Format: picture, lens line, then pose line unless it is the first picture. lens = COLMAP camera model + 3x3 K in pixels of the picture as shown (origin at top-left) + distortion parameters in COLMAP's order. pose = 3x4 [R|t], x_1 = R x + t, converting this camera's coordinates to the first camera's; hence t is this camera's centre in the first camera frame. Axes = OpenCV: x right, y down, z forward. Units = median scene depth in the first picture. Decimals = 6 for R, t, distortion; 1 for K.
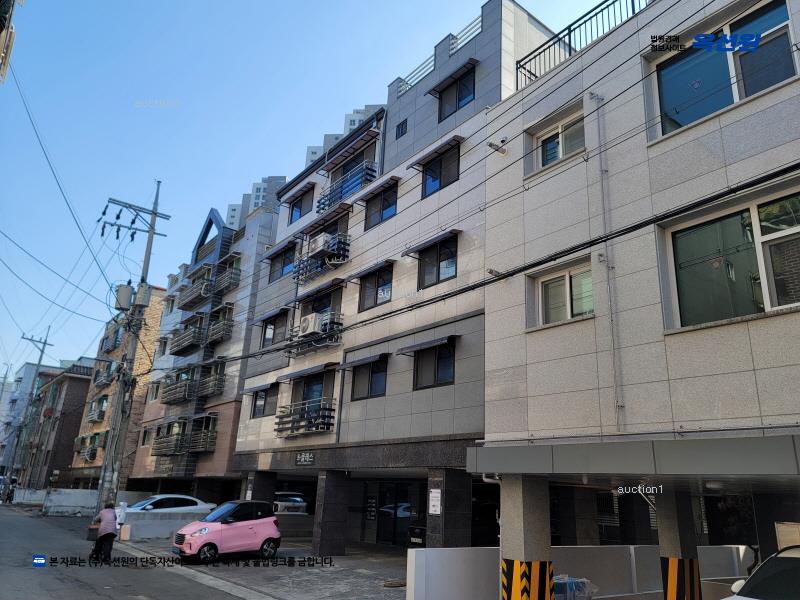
lens RADIAL K [[585.9, 0, 400.0], [0, 585.9, 300.0], [0, 0, 1]] dist [0.096026, -0.085504]
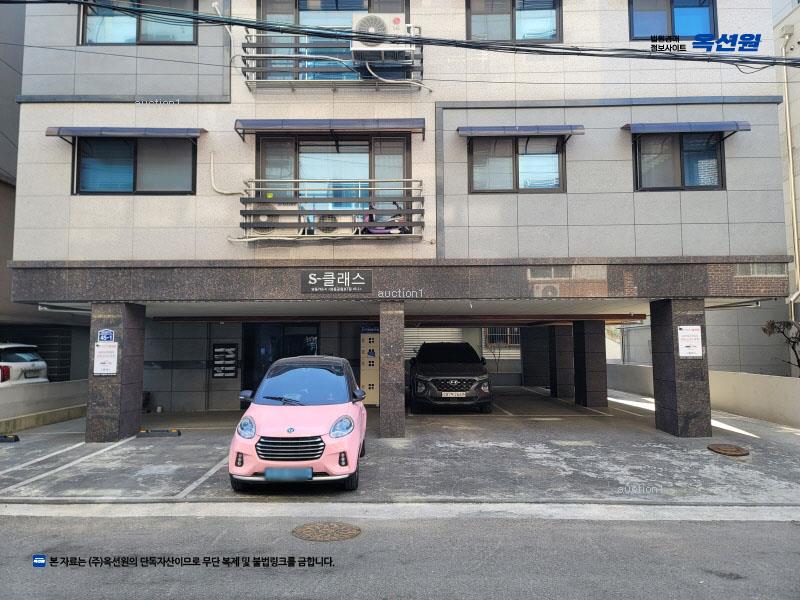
lens RADIAL K [[585.9, 0, 400.0], [0, 585.9, 300.0], [0, 0, 1]] dist [0.096026, -0.085504]
pose [[0.615715, 0.013823, 0.787848, -0.592050], [-0.216813, 0.964224, 0.152524, 0.198095], [-0.757554, -0.264727, 0.596684, 0.654302]]
